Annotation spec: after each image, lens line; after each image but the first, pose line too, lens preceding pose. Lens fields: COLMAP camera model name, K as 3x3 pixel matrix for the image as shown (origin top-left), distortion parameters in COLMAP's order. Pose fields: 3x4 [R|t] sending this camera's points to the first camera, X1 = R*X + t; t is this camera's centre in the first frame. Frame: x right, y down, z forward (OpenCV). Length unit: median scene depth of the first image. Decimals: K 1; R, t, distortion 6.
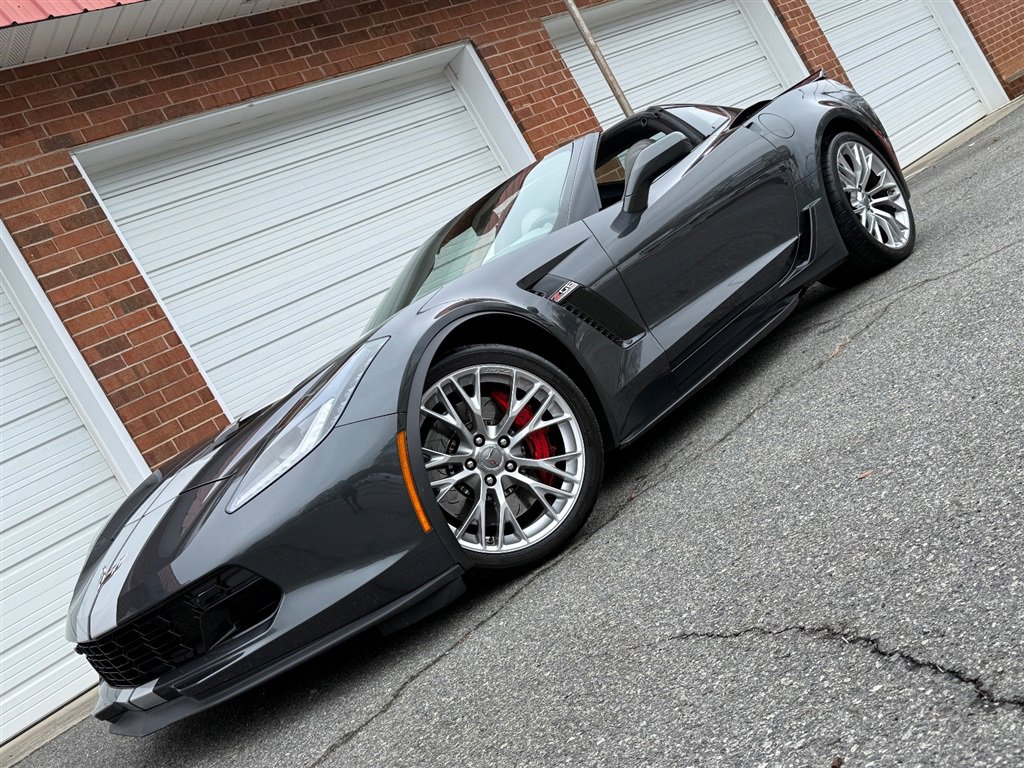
lens RADIAL K [[1062.3, 0, 508.5], [0, 1062.3, 379.9], [0, 0, 1]] dist [0.084435, 0.000000]
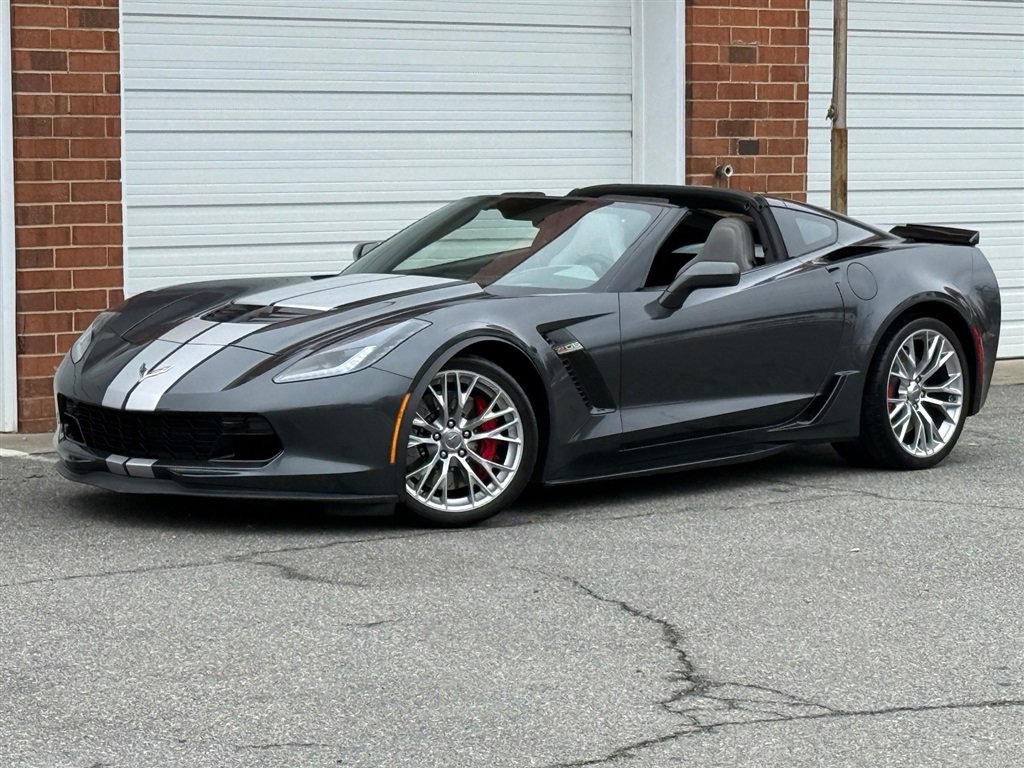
lens RADIAL K [[3595.1, 0, 518.2], [0, 3595.1, 386.8], [0, 0, 1]] dist [0.104514, 0.000000]
pose [[0.868608, 0.493419, 0.045357, -0.178756], [-0.494879, 0.868458, 0.029590, -0.154858], [-0.024790, -0.048148, 0.998533, -3.420681]]
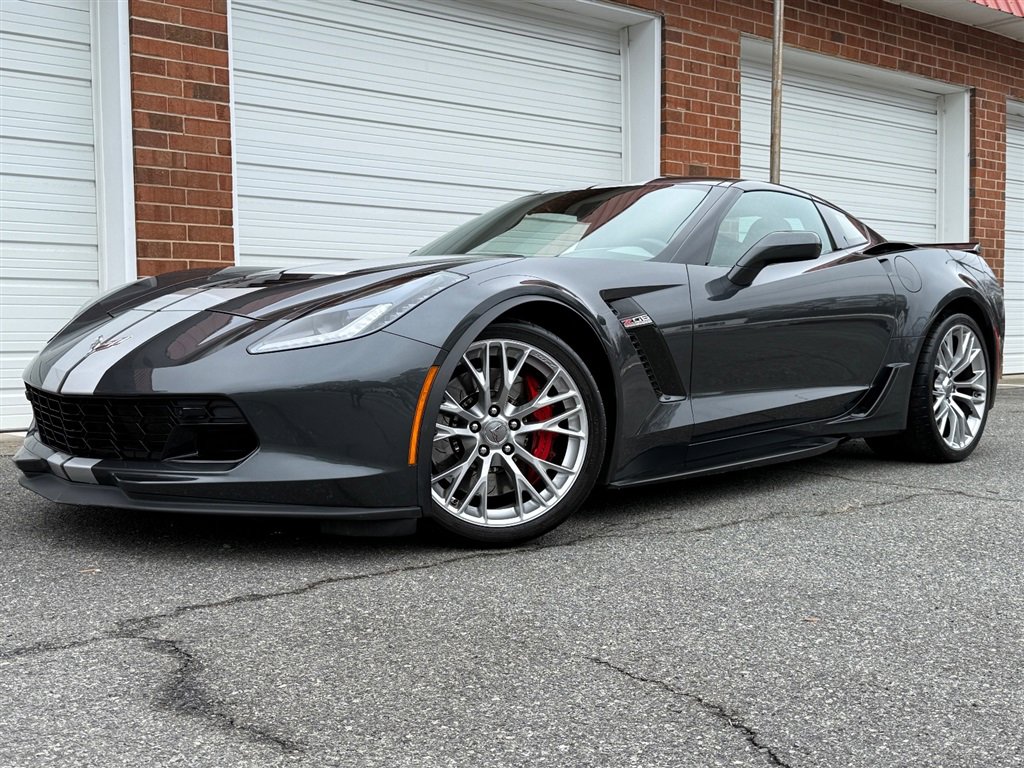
lens RADIAL K [[1229.0, 0, 503.6], [0, 1229.0, 390.0], [0, 0, 1]] dist [0.111486, 0.000000]
pose [[0.870136, 0.492458, 0.018667, -0.050355], [-0.492756, 0.869982, 0.017968, 0.013789], [-0.007391, -0.024833, 0.999664, -0.162892]]
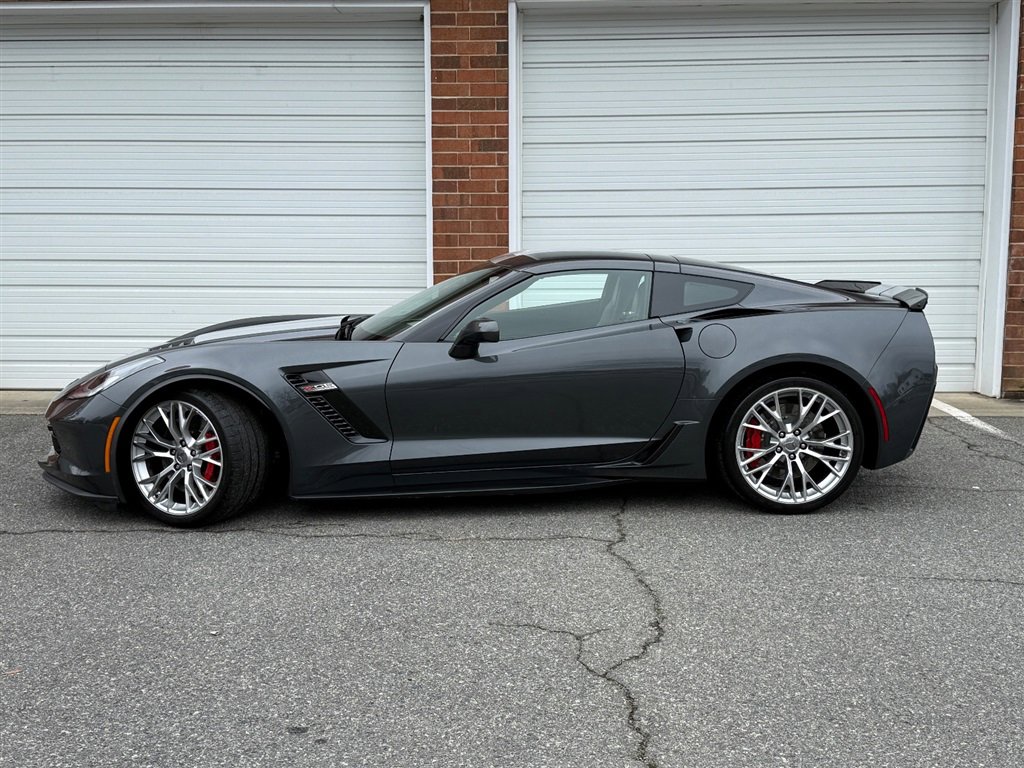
lens RADIAL K [[1201.7, 0, 502.7], [0, 1201.7, 399.7], [0, 0, 1]] dist [0.140952, 0.000000]
pose [[0.634582, 0.571102, -0.520718, 1.195388], [-0.377933, 0.817014, 0.435493, -0.978038], [0.674145, -0.079559, 0.734301, -0.026499]]
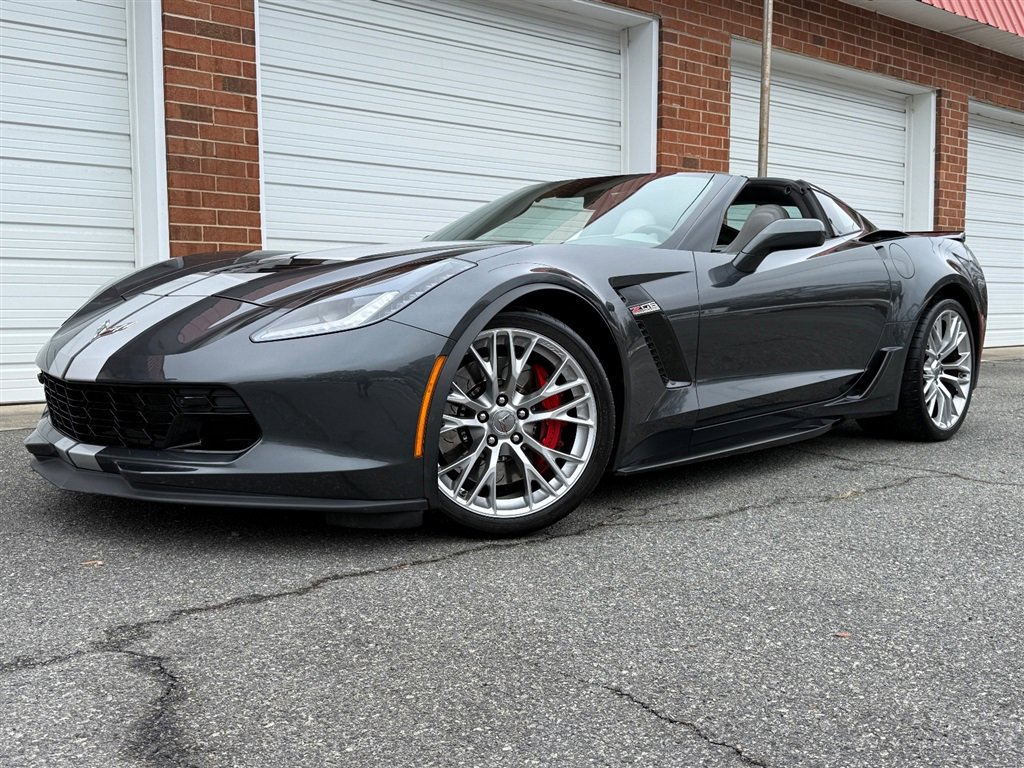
lens RADIAL K [[1062.3, 0, 506.8], [0, 1062.3, 388.1], [0, 0, 1]] dist [0.084435, 0.000000]
pose [[0.867379, 0.496700, 0.030718, -0.059434], [-0.497636, 0.866146, 0.046372, -0.001185], [-0.003574, -0.055508, 0.998452, 0.007520]]
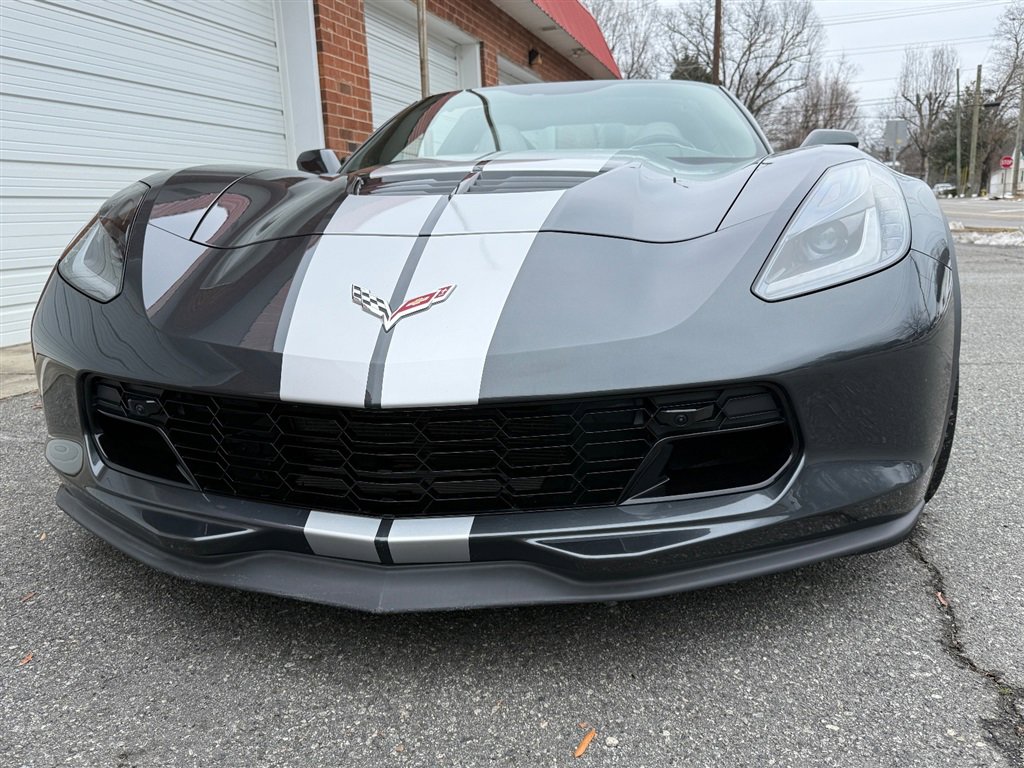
lens RADIAL K [[873.0, 0, 513.6], [0, 873.0, 374.3], [0, 0, 1]] dist [-0.012647, 0.013904]
pose [[0.742287, 0.378254, 0.553112, -0.567573], [-0.369082, 0.919735, -0.133660, 0.256365], [-0.559274, -0.104930, 0.822315, 0.621989]]
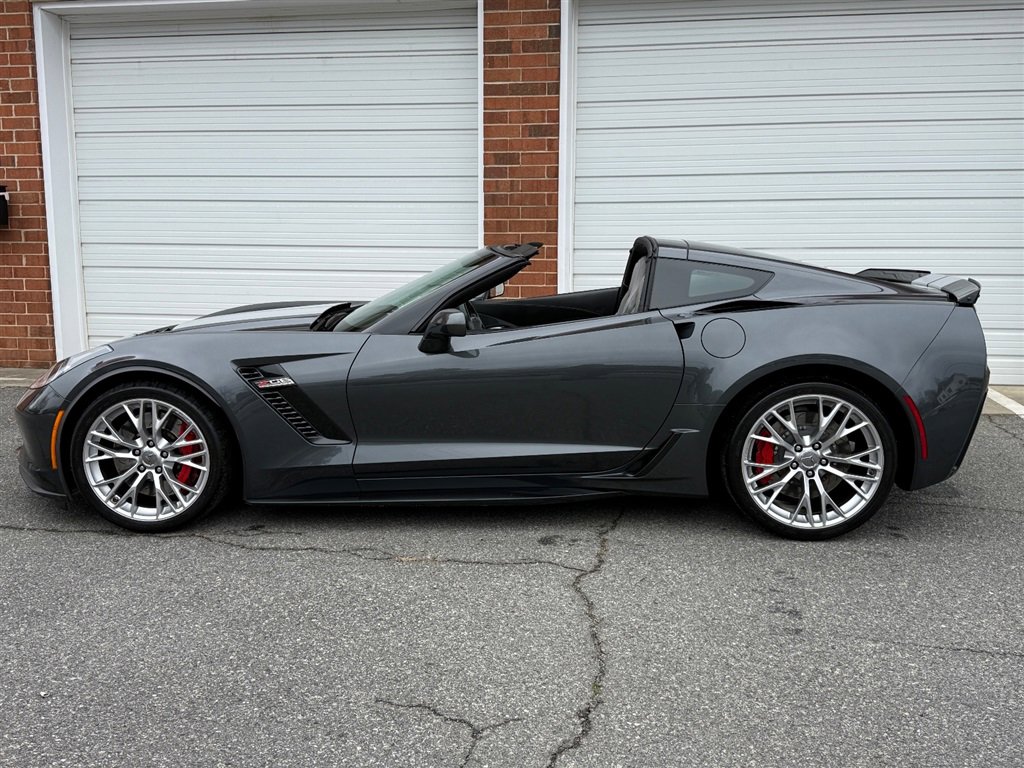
lens RADIAL K [[1001.7, 0, 508.6], [0, 1001.7, 402.3], [0, 0, 1]] dist [0.078900, 0.000000]
pose [[0.557102, 0.603700, -0.570249, 1.040529], [-0.339293, 0.792218, 0.507219, -0.881365], [0.757969, -0.089091, 0.646178, 0.476486]]
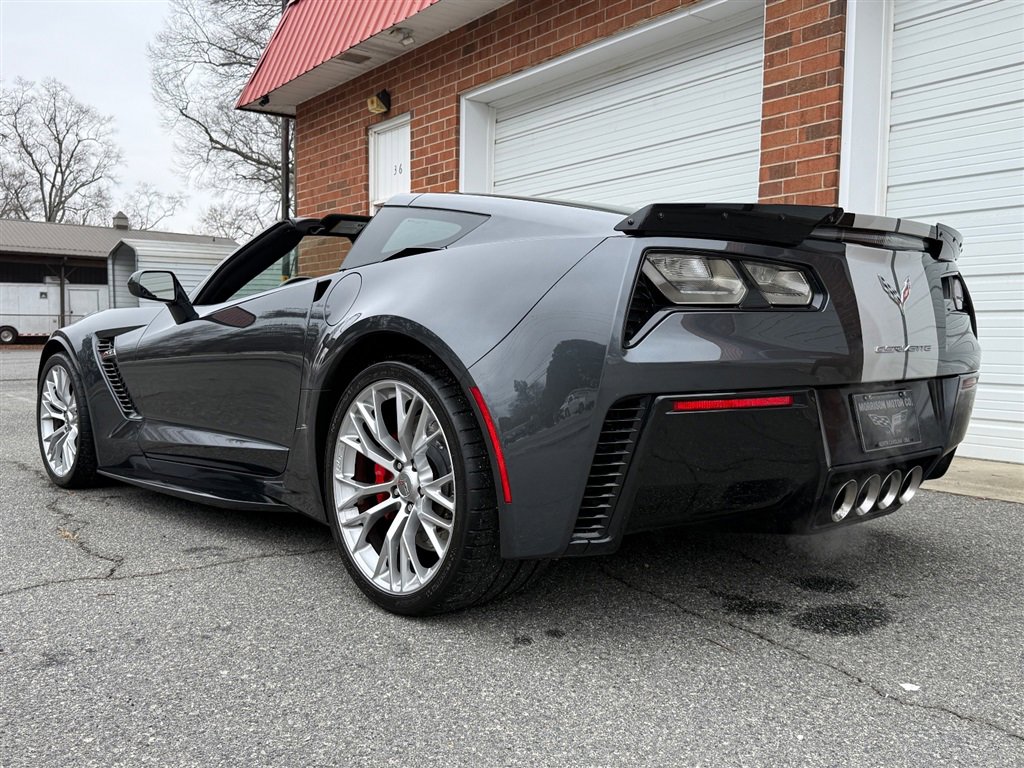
lens RADIAL K [[957.5, 0, 510.8], [0, 957.5, 382.7], [0, 0, 1]] dist [0.035084, 0.000000]
pose [[-0.079573, 0.539097, -0.838476, 1.172300], [0.006278, 0.841398, 0.540380, -0.788499], [0.996809, 0.037736, -0.070337, 1.781926]]
